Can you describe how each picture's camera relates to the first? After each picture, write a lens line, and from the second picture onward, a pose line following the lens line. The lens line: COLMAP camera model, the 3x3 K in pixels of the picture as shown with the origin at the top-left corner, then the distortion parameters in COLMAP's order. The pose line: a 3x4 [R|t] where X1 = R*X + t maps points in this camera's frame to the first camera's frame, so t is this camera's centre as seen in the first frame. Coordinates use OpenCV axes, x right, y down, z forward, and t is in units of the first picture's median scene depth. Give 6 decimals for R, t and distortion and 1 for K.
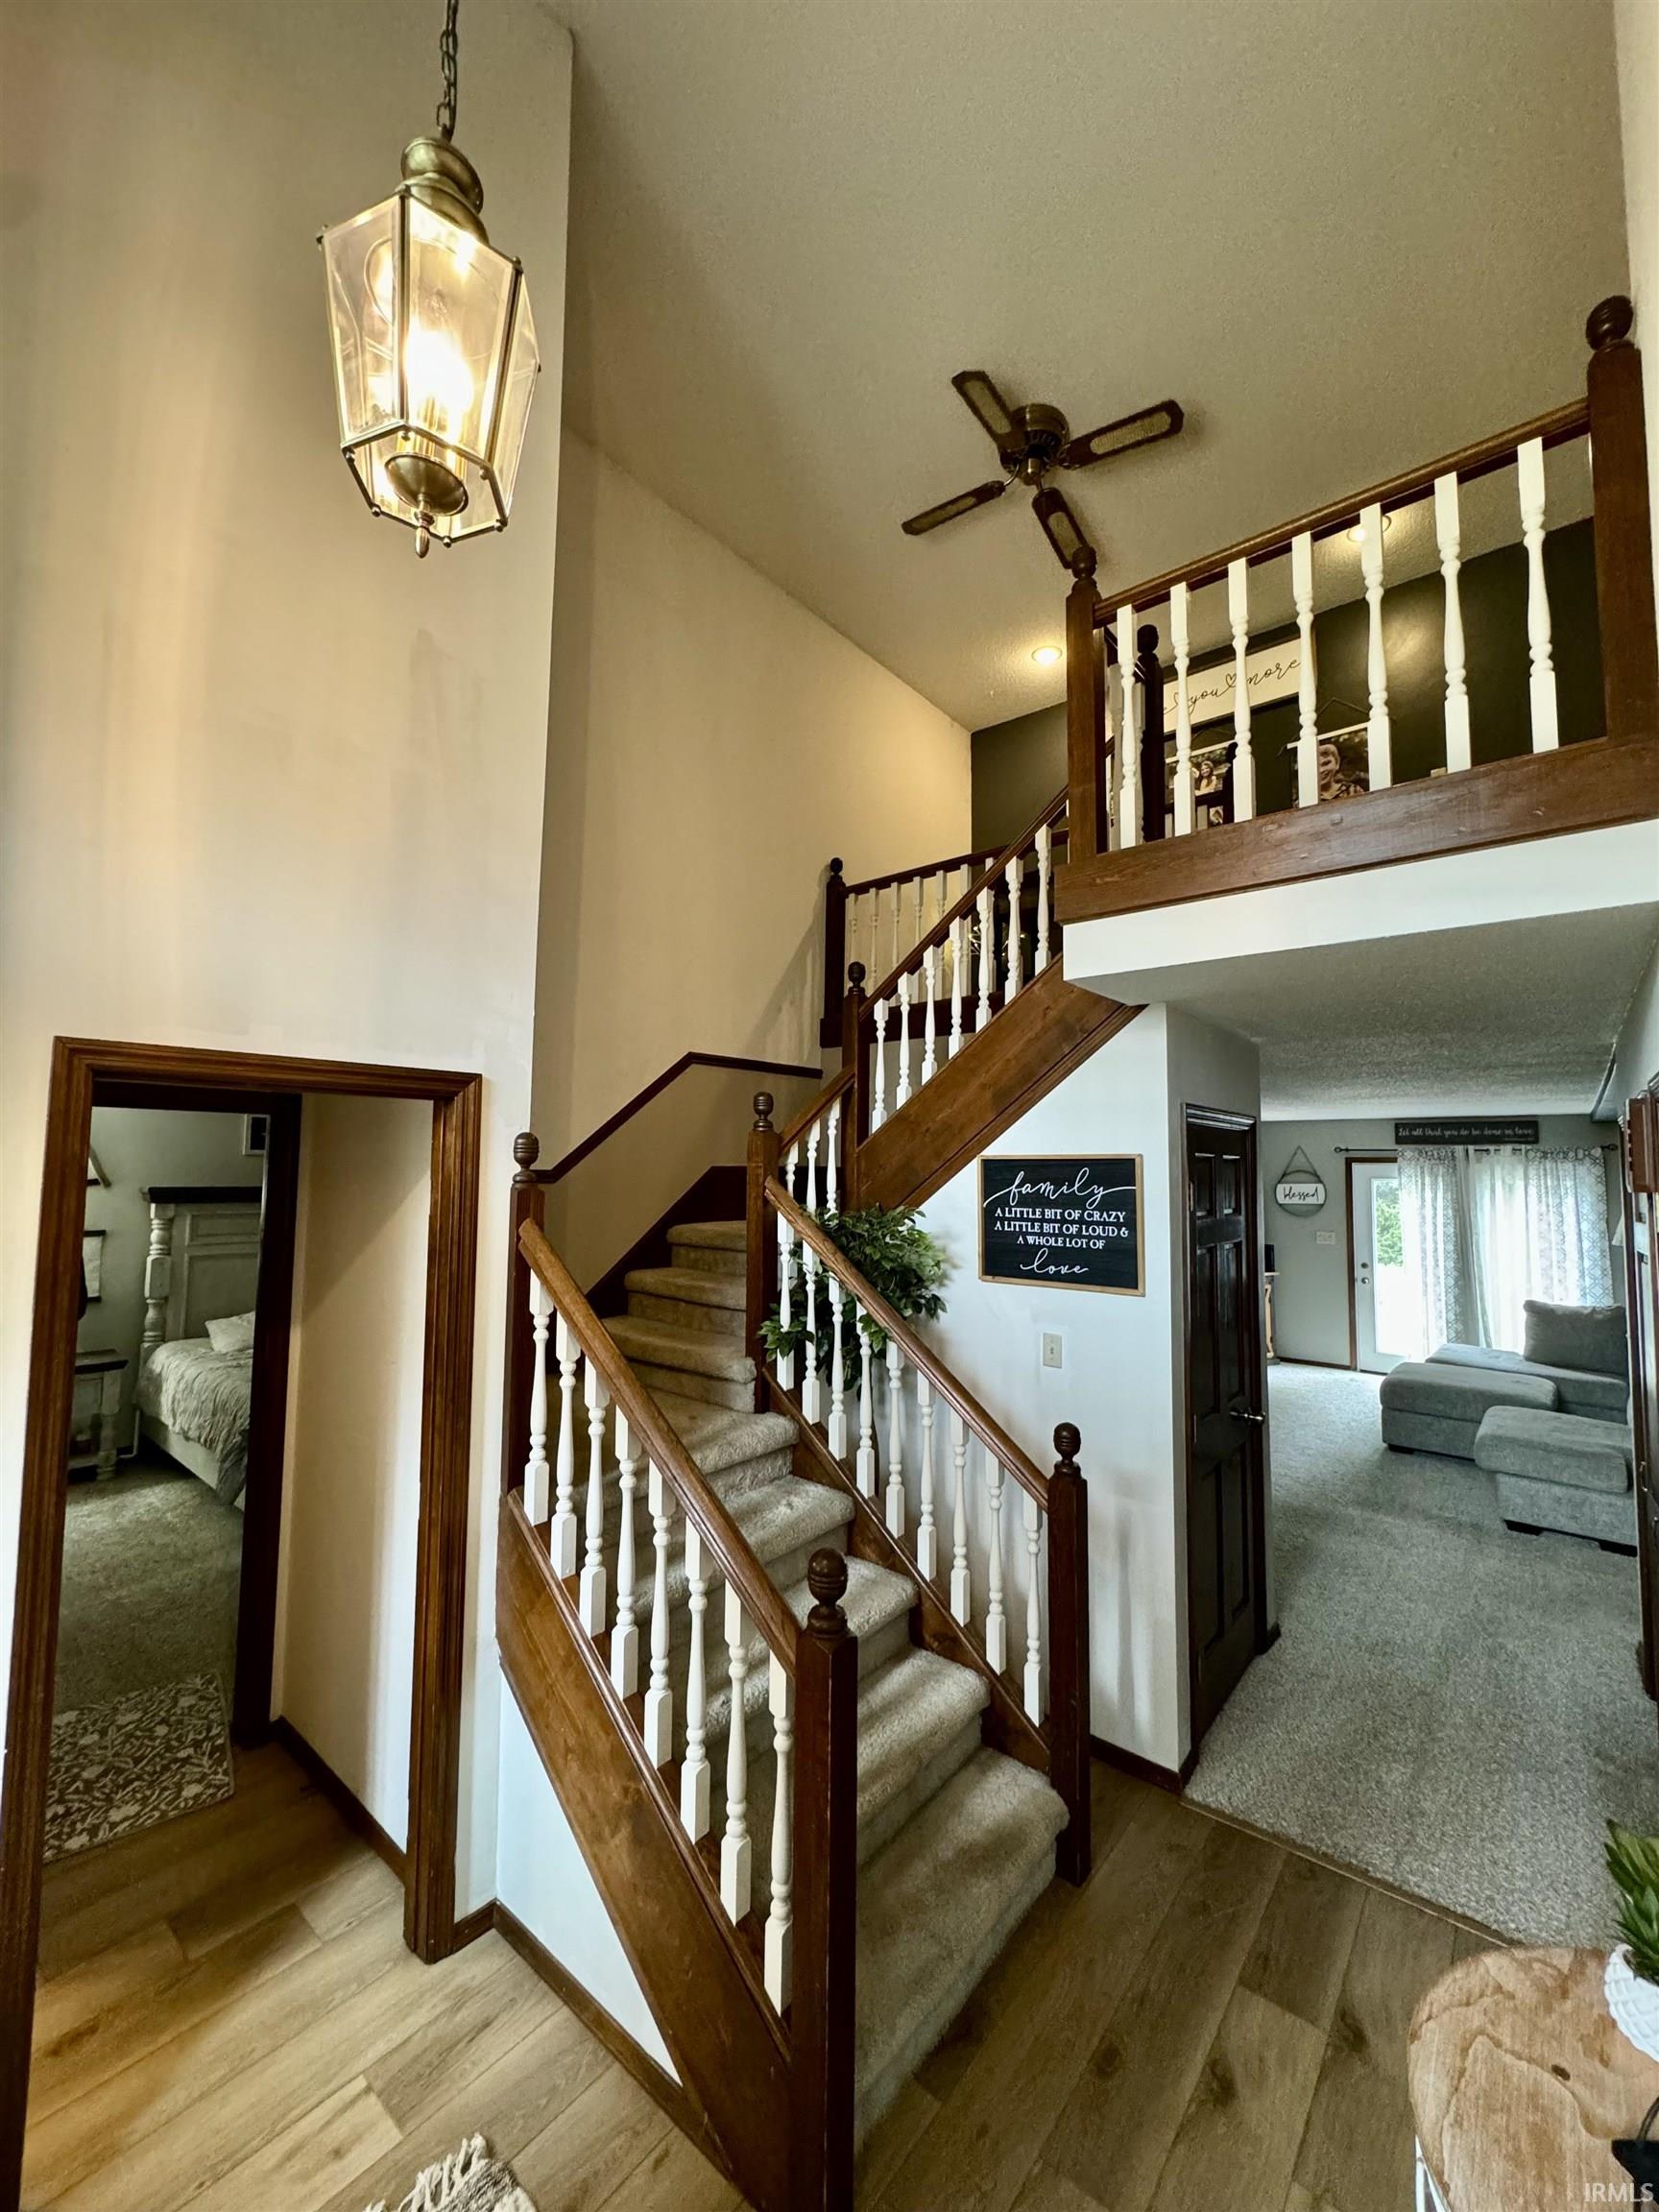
lens RADIAL K [[876.7, 0, 850.1], [0, 876.7, 1109.7], [0, 0, 1]] dist [0.012482, 0.000232]
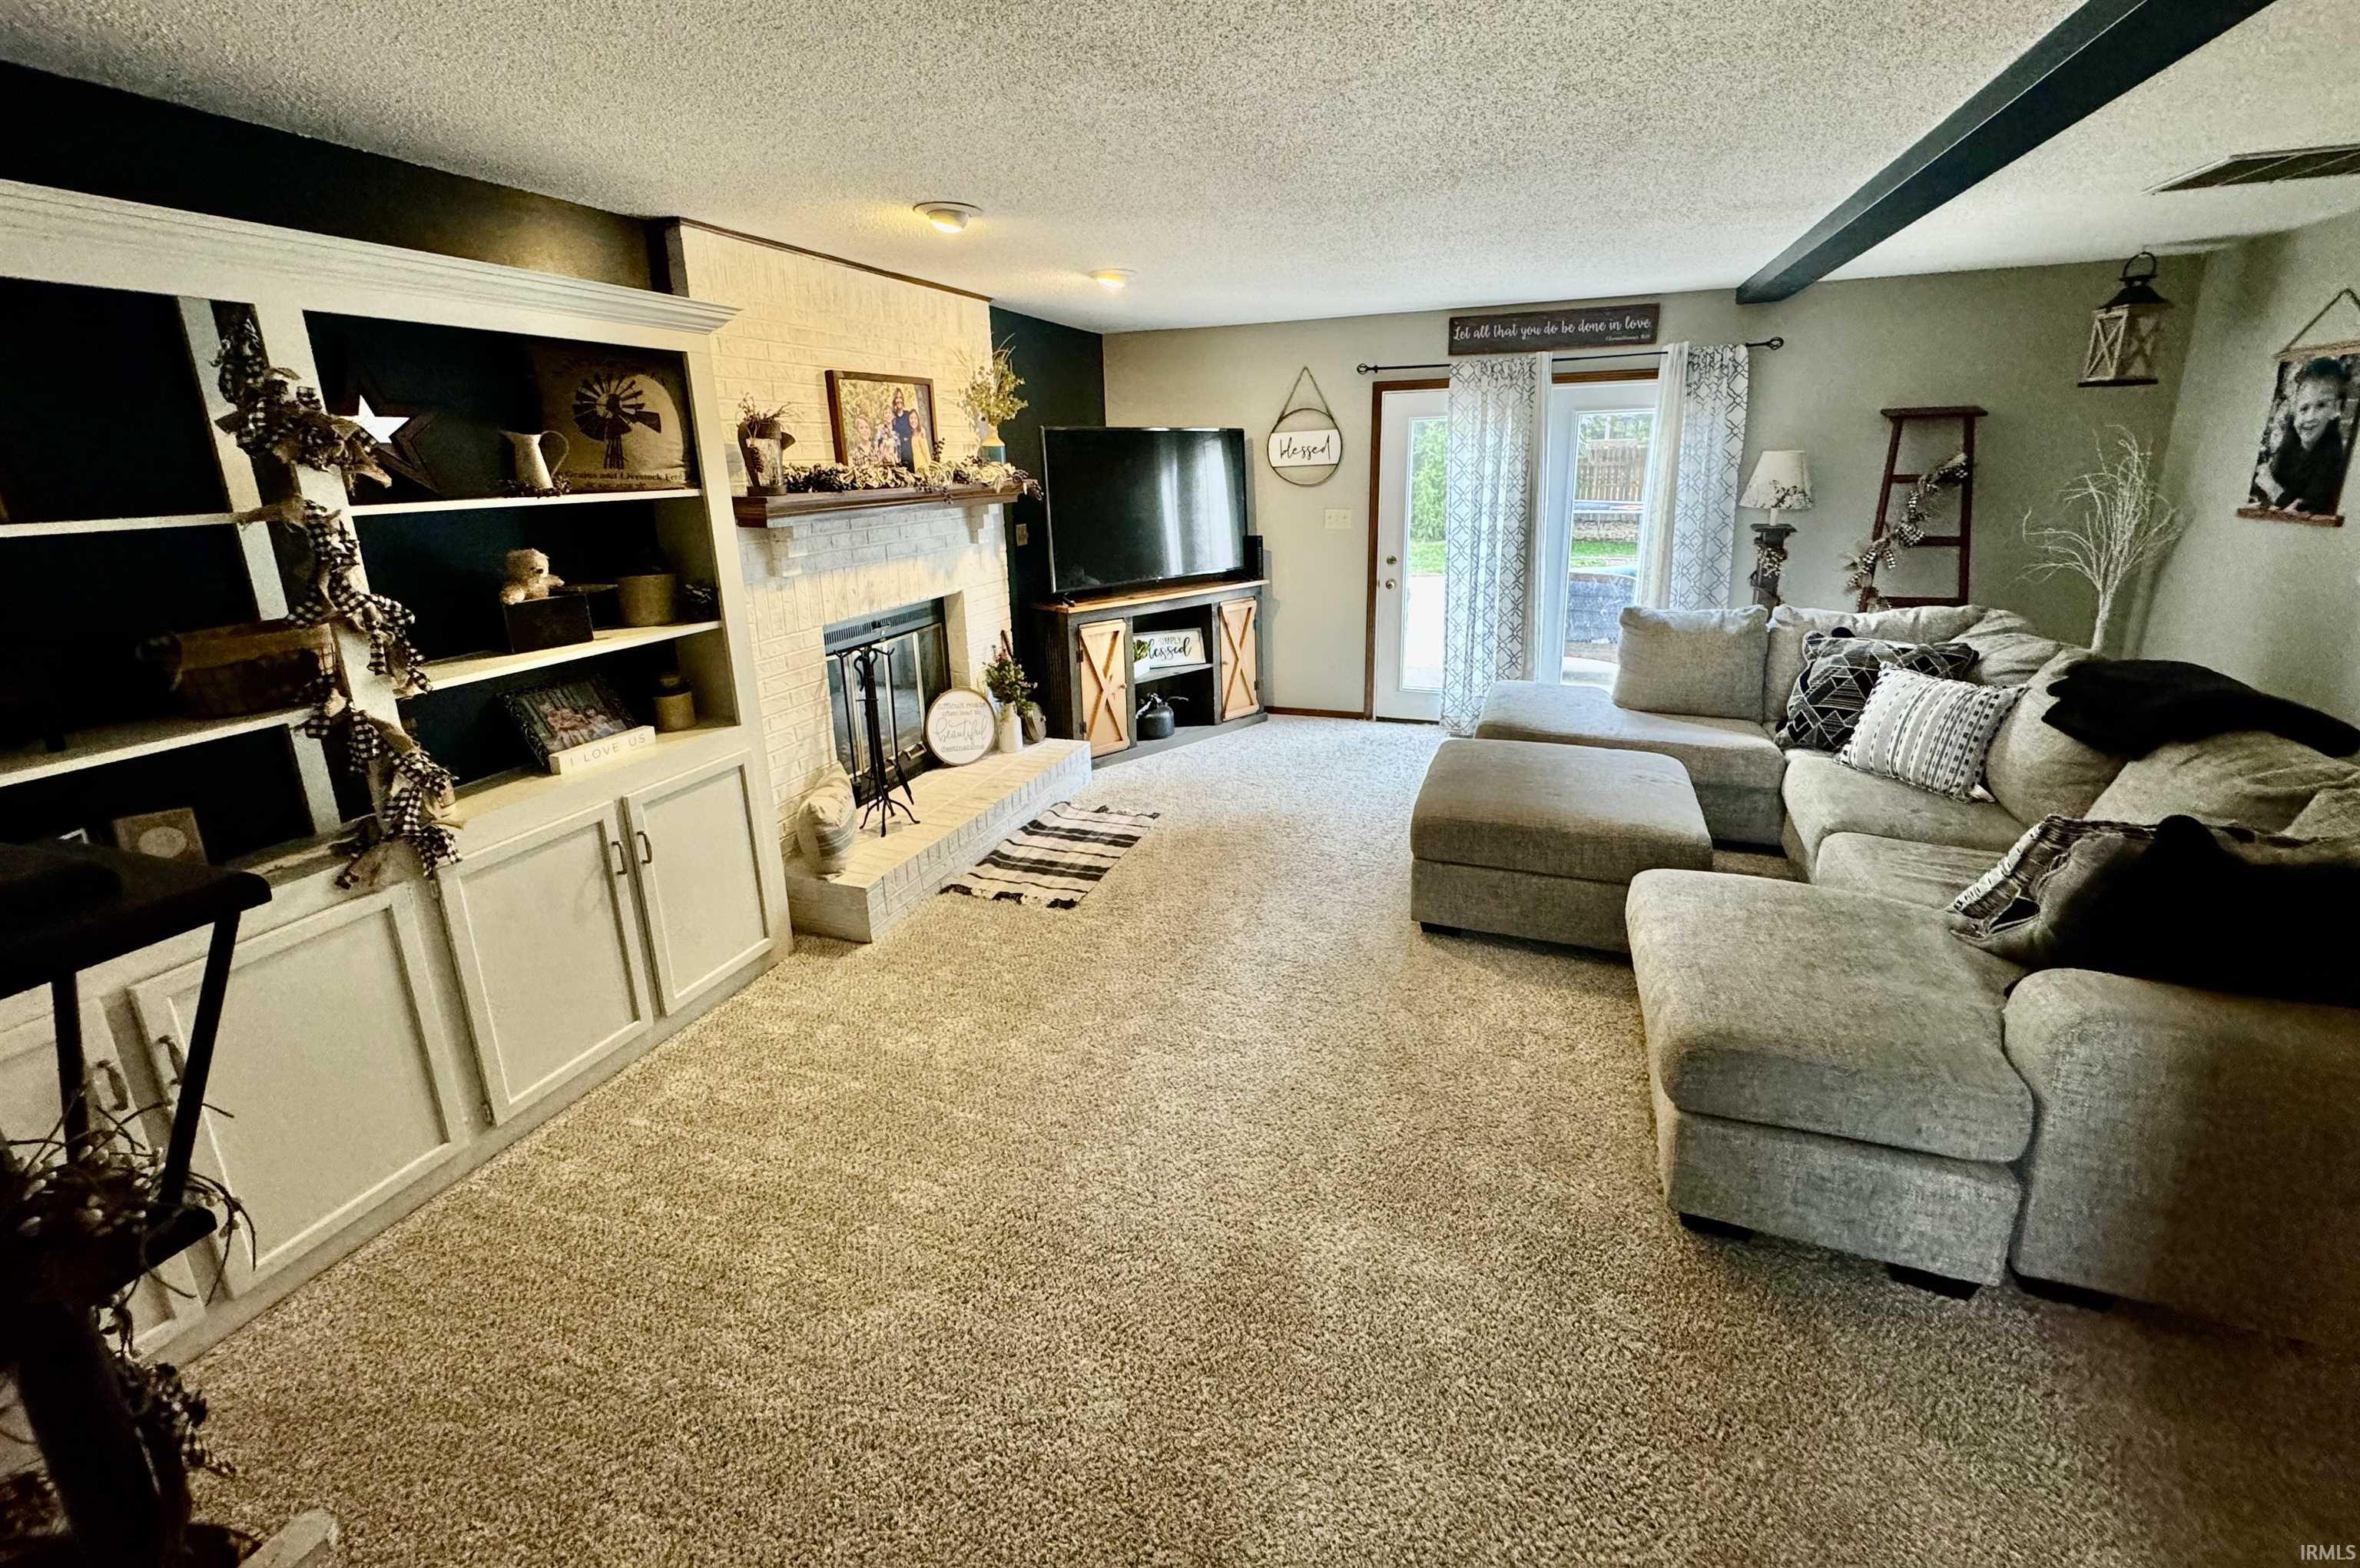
lens RADIAL K [[944.5, 0, 1185.9], [0, 944.5, 689.8], [0, 0, 1]] dist [0.002656, 0.000255]
pose [[0.947138, -0.108769, 0.301825, 0.236972], [0.011750, 0.951905, 0.306167, 0.057805], [-0.320611, -0.286436, 0.902864, 0.421558]]
